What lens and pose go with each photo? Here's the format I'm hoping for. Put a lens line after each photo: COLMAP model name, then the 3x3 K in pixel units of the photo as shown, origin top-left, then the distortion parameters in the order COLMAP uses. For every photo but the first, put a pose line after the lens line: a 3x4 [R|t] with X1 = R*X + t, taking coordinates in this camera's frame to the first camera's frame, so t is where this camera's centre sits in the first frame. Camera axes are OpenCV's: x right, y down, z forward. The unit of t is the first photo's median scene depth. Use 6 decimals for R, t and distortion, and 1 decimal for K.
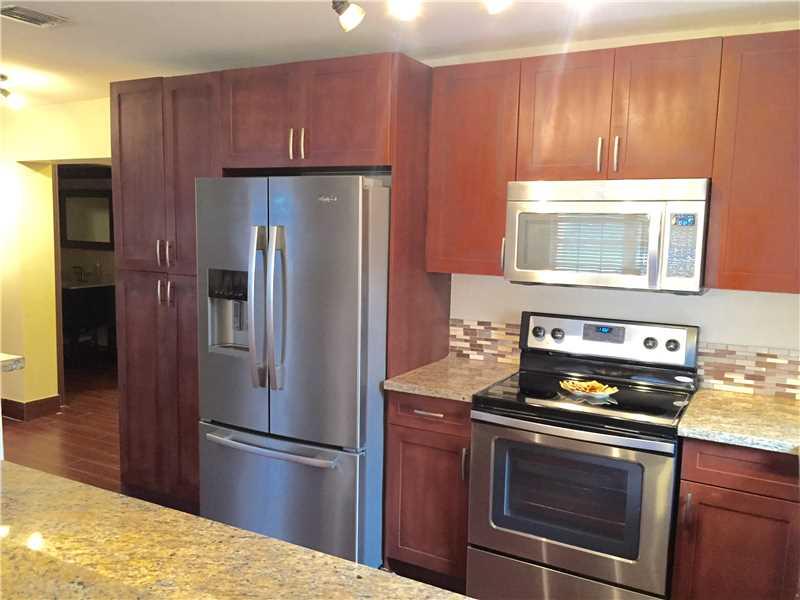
lens RADIAL K [[694.2, 0, 400.0], [0, 694.2, 300.0], [0, 0, 1]] dist [0.008100, 0.001211]
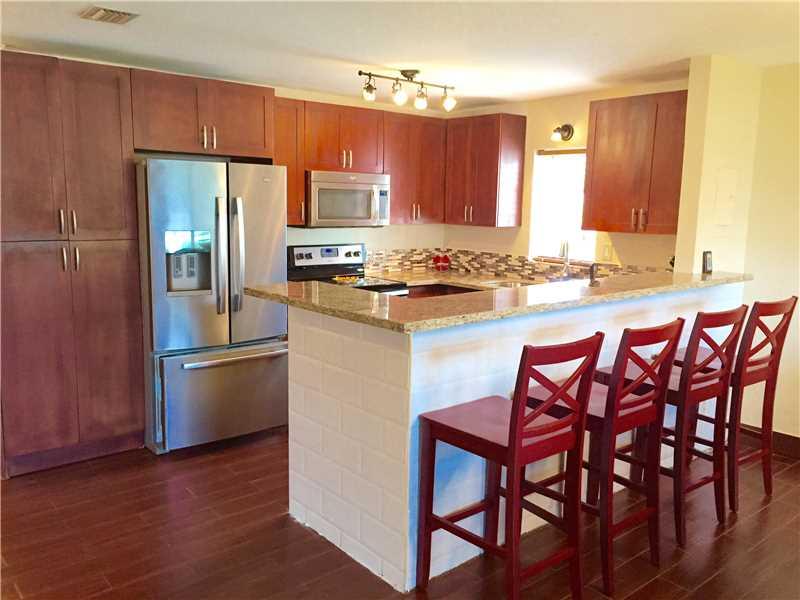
lens RADIAL K [[694.2, 0, 400.0], [0, 694.2, 300.0], [0, 0, 1]] dist [0.008100, 0.001211]
pose [[0.329476, -0.148646, 0.932389, -1.425484], [0.092449, 0.987863, 0.124821, -0.042578], [-0.939627, 0.045073, 0.339219, 0.183813]]
